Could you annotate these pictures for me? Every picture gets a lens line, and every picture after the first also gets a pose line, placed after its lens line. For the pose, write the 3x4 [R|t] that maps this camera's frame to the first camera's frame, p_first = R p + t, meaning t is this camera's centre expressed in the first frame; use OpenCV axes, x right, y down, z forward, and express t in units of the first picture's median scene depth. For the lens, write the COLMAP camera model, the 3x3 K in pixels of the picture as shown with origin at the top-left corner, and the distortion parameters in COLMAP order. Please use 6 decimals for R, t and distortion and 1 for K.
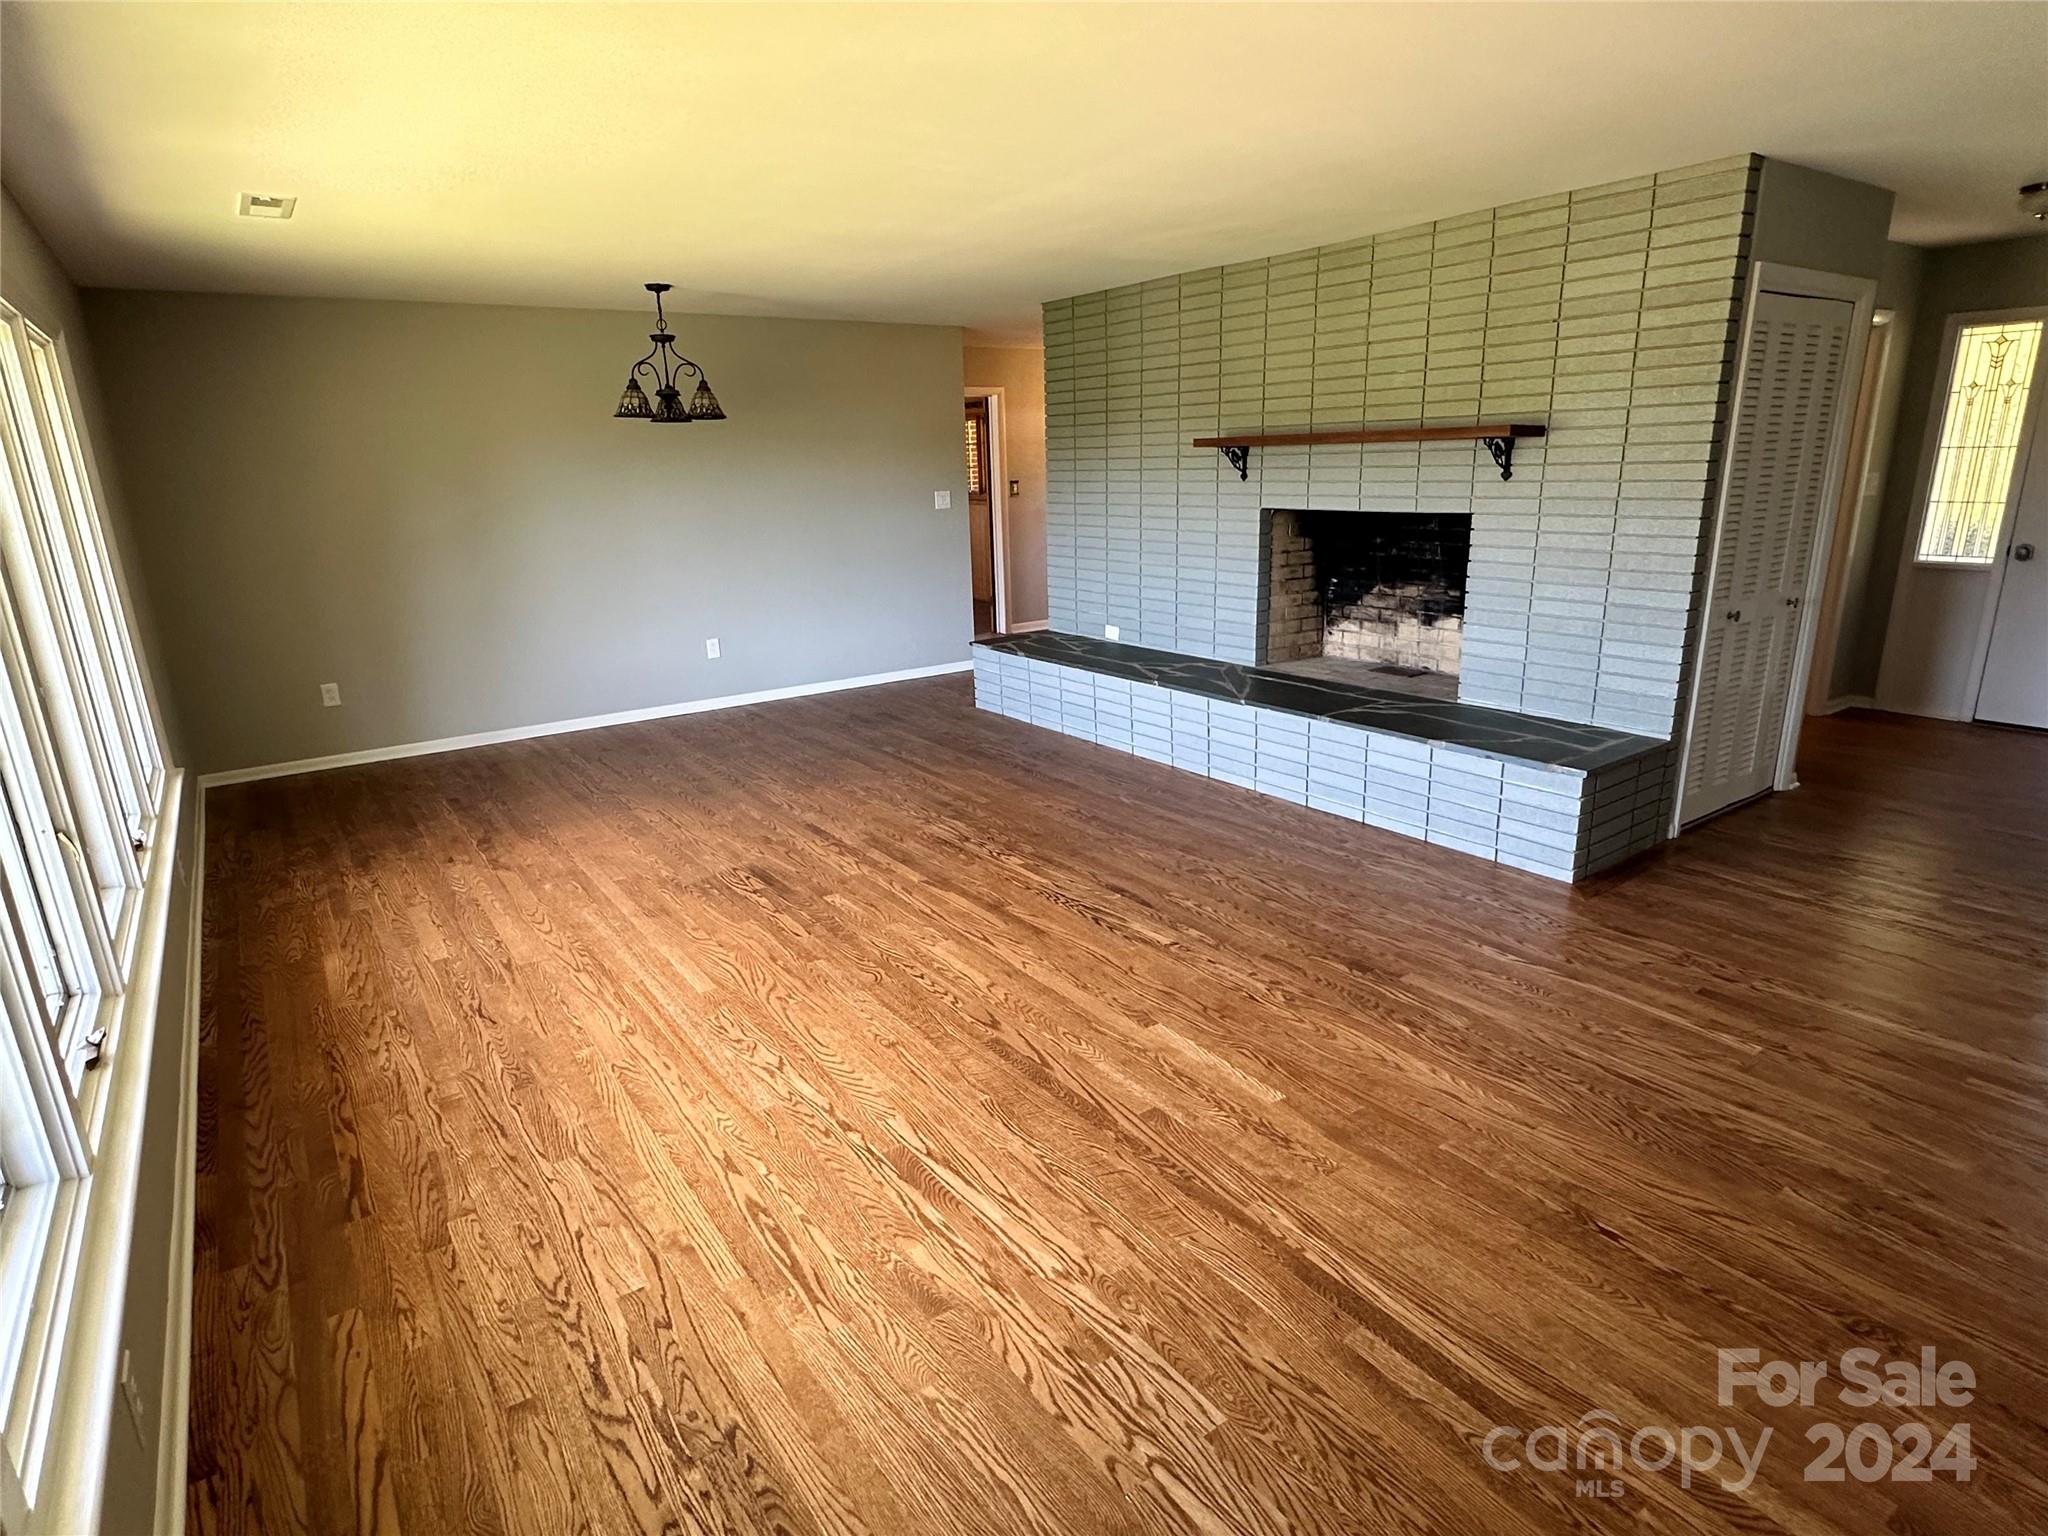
lens RADIAL K [[1112.1, 0, 1004.2], [0, 1112.1, 778.5], [0, 0, 1]] dist [-0.003972, 0.000063]
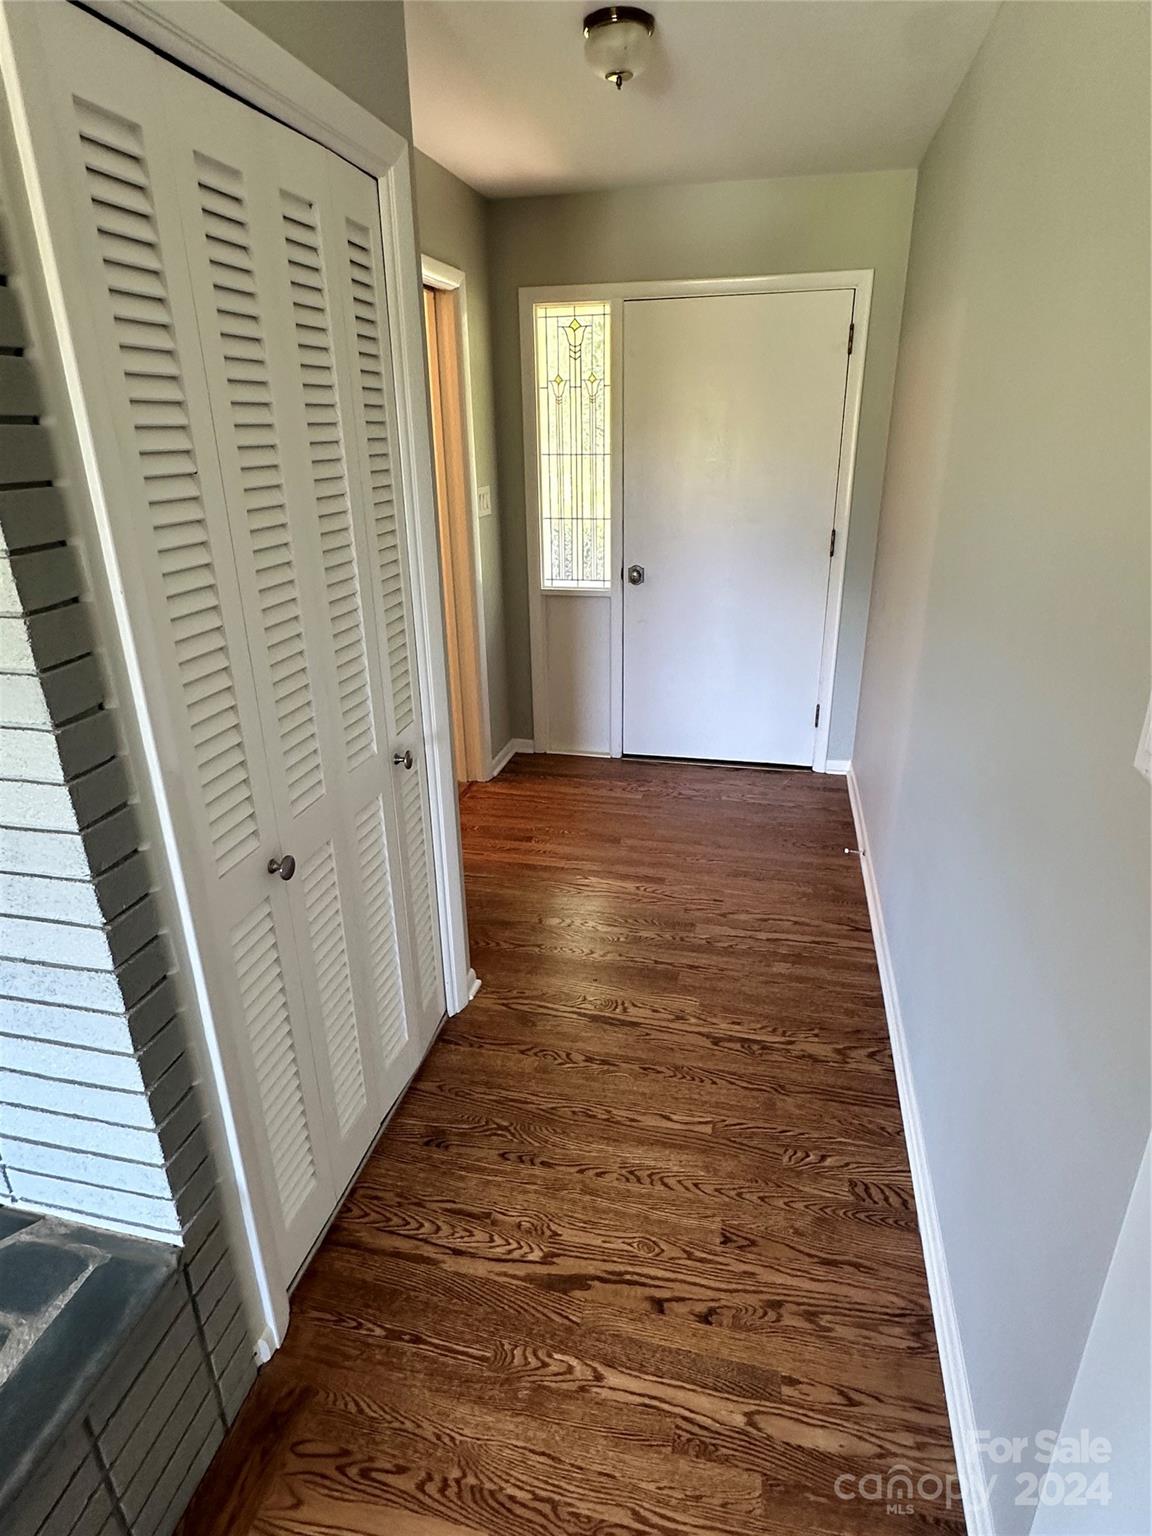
lens RADIAL K [[860.6, 0, 580.1], [0, 860.6, 765.3], [0, 0, 1]] dist [0.001032, 0.002634]
pose [[0.736160, -0.231207, 0.636091, 0.387786], [0.180098, 0.972874, 0.145192, -0.155521], [-0.652406, 0.007674, 0.757831, 0.477098]]
